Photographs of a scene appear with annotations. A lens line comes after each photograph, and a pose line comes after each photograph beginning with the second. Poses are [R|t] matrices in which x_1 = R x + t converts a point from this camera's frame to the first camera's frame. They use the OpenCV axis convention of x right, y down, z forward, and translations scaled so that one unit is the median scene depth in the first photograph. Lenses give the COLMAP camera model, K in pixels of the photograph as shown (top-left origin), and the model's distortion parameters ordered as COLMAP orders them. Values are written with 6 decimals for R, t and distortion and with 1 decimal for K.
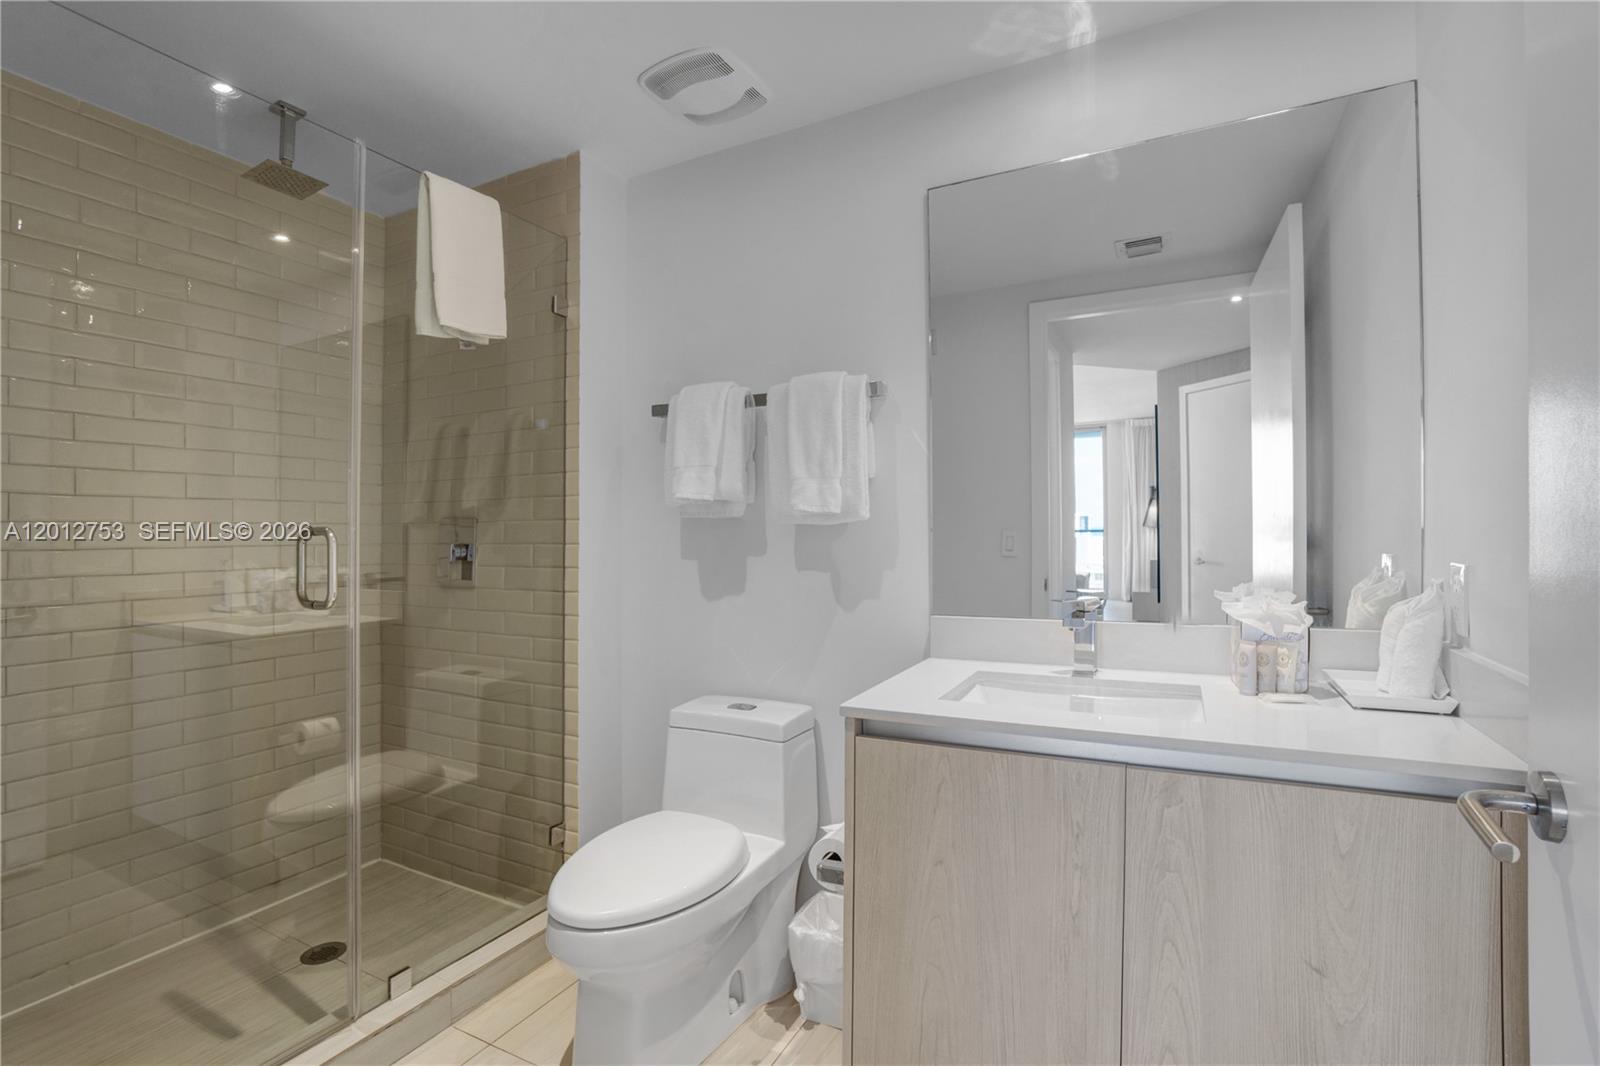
lens RADIAL K [[728.6, 0, 785.3], [0, 728.6, 528.8], [0, 0, 1]] dist [-0.066029, 0.024031]
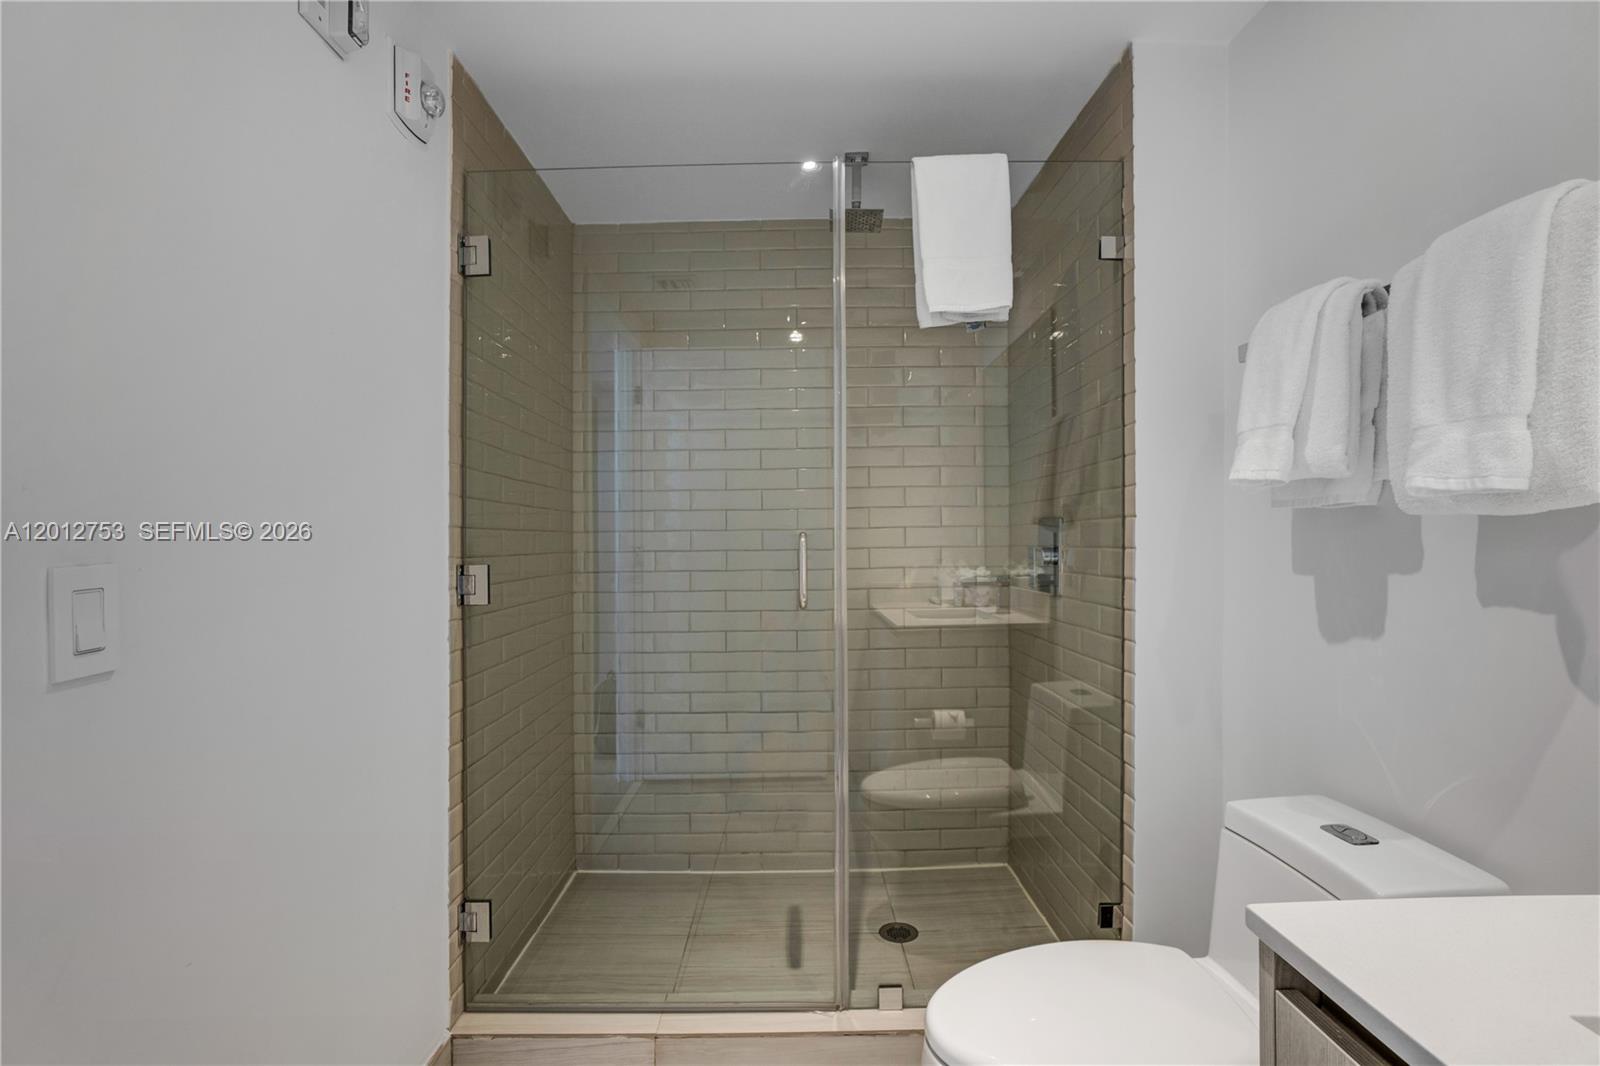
lens RADIAL K [[723.8, 0, 781.1], [0, 723.8, 526.0], [0, 0, 1]] dist [-0.059256, 0.022243]
pose [[0.483692, -0.017779, -0.875058, 0.216955], [0.016255, 0.999804, -0.011329, -0.000792], [0.875087, -0.008744, 0.483886, 0.343348]]
